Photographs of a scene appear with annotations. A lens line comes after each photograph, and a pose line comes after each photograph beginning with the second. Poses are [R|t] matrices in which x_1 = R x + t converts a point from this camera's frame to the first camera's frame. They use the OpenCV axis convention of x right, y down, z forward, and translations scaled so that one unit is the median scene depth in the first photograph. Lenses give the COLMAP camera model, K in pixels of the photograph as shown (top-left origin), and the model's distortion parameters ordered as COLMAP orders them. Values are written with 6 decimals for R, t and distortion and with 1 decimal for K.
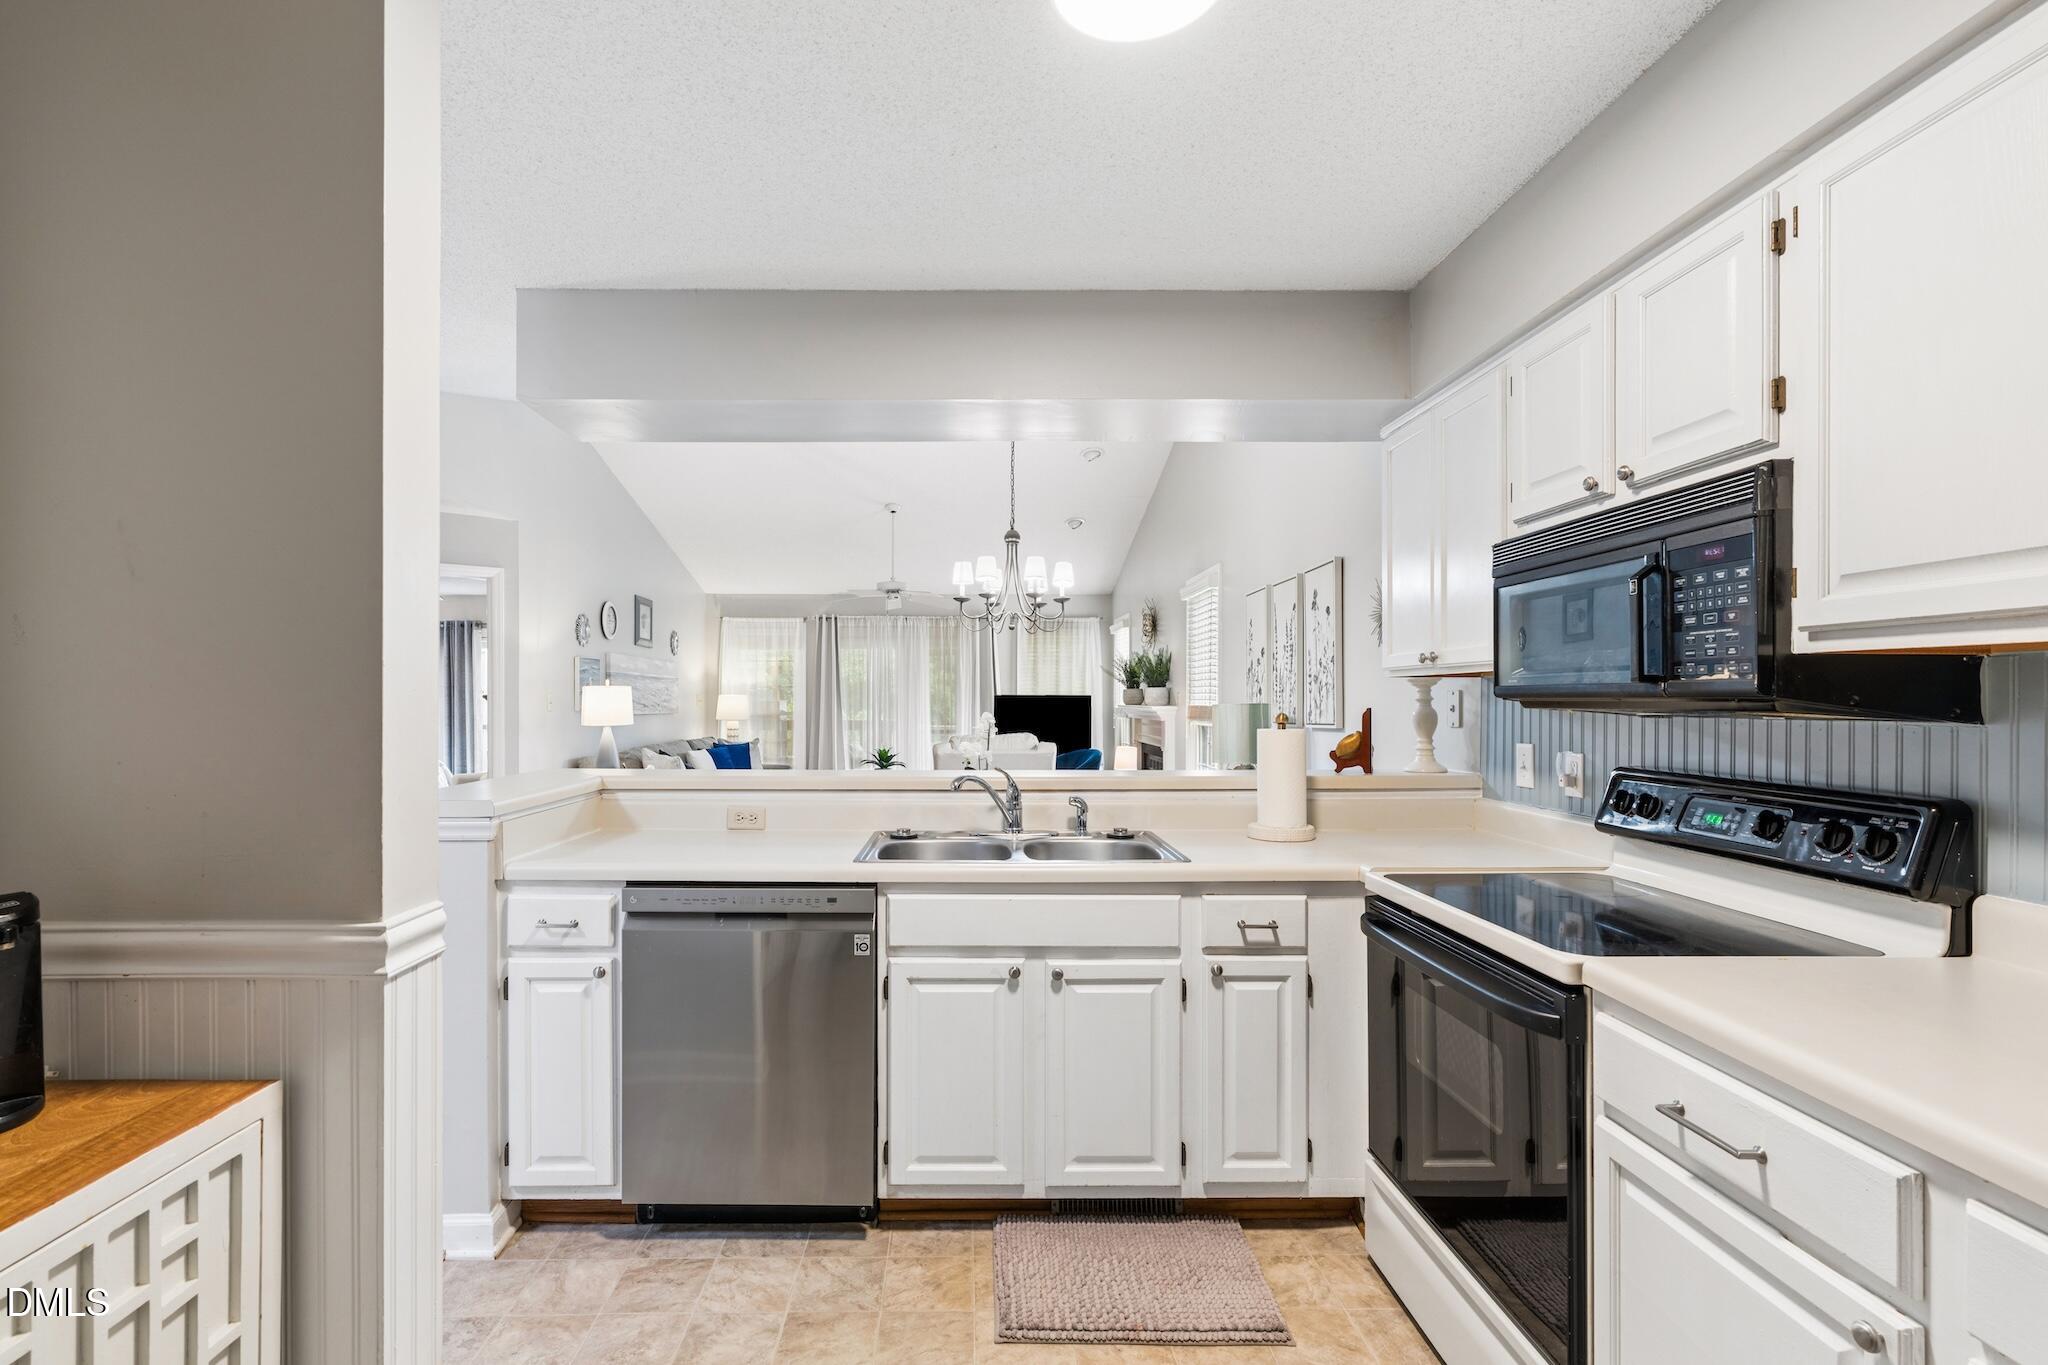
lens RADIAL K [[910.8, 0, 1020.9], [0, 910.8, 687.4], [0, 0, 1]] dist [-0.002437, -0.000235]
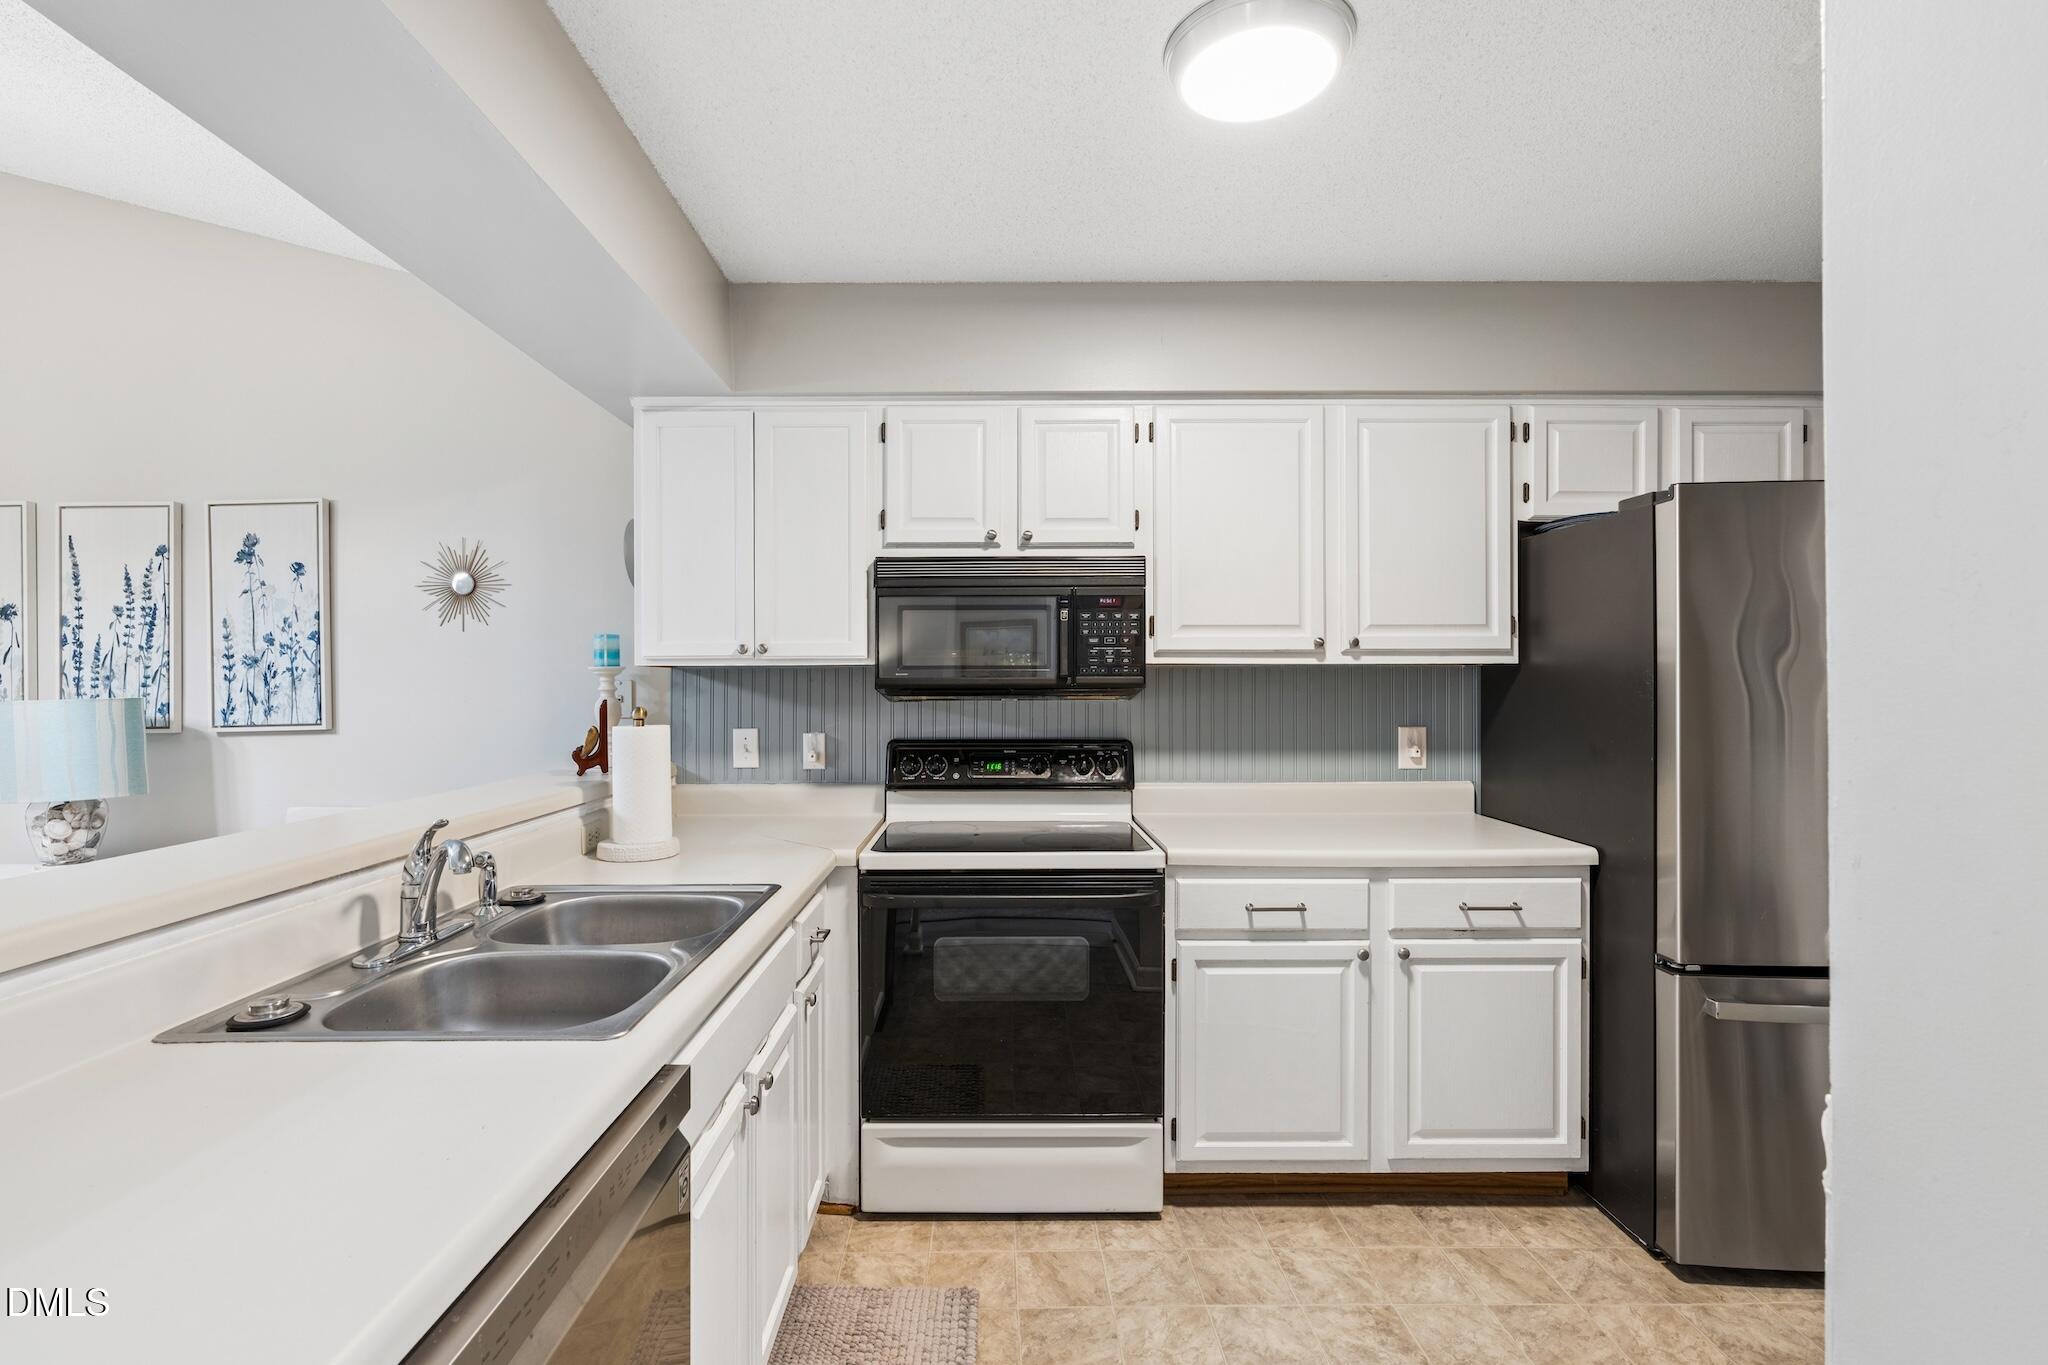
lens RADIAL K [[899.4, 0, 965.7], [0, 899.4, 675.1], [0, 0, 1]] dist [0.000298, -0.000009]
pose [[0.080699, 0.011529, 0.996672, -0.870071], [-0.010120, 0.999891, -0.010747, 0.008396], [-0.996687, -0.009219, 0.080806, 1.064786]]
